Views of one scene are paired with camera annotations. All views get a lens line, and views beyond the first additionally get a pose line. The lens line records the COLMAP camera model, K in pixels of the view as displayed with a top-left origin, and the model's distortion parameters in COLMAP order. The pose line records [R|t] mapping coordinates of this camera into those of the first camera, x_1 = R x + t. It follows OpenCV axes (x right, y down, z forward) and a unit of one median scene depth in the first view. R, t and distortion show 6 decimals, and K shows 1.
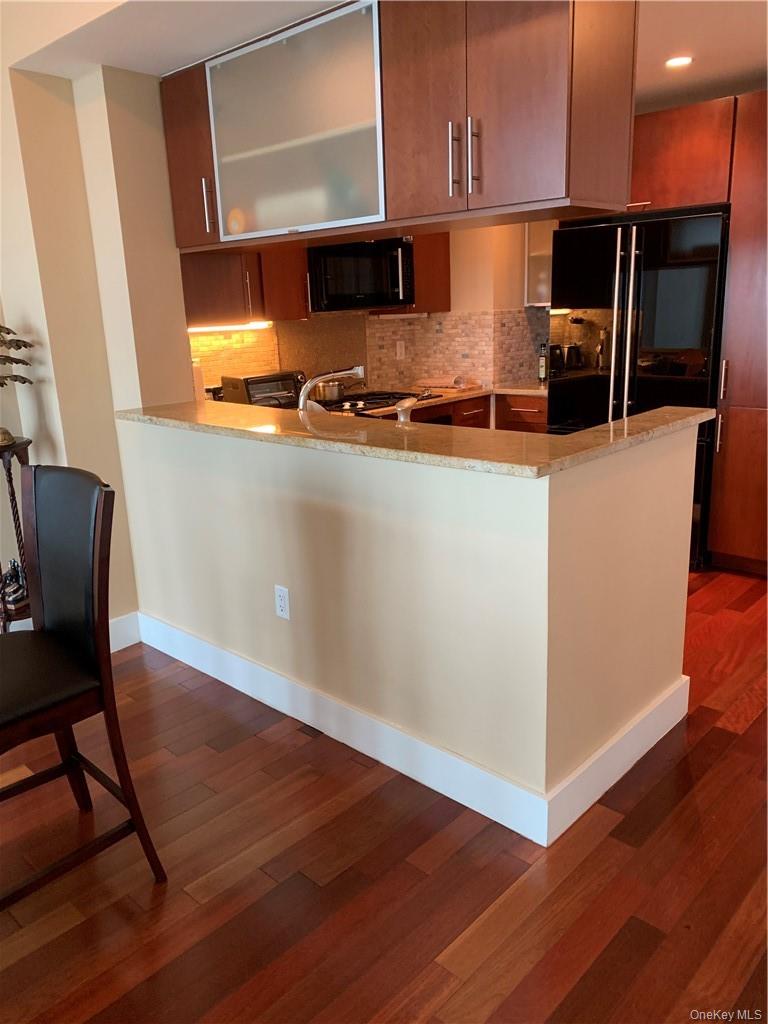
lens RADIAL K [[782.7, 0, 385.0], [0, 782.7, 513.0], [0, 0, 1]] dist [0.014130, 0.001982]
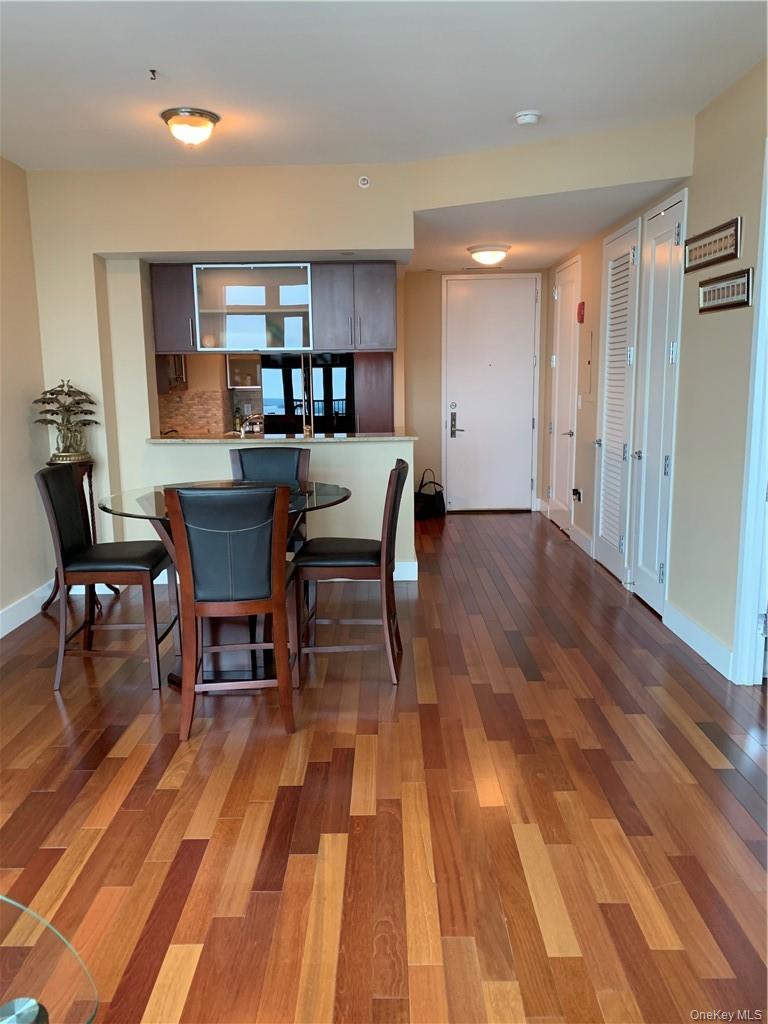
lens RADIAL K [[782.7, 0, 383.5], [0, 782.7, 512.1], [0, 0, 1]] dist [0.014130, 0.001982]
pose [[0.726888, -0.083808, 0.681624, -0.754214], [0.158358, 0.986233, -0.047614, 0.131309], [-0.668249, 0.142551, 0.730152, -0.409890]]
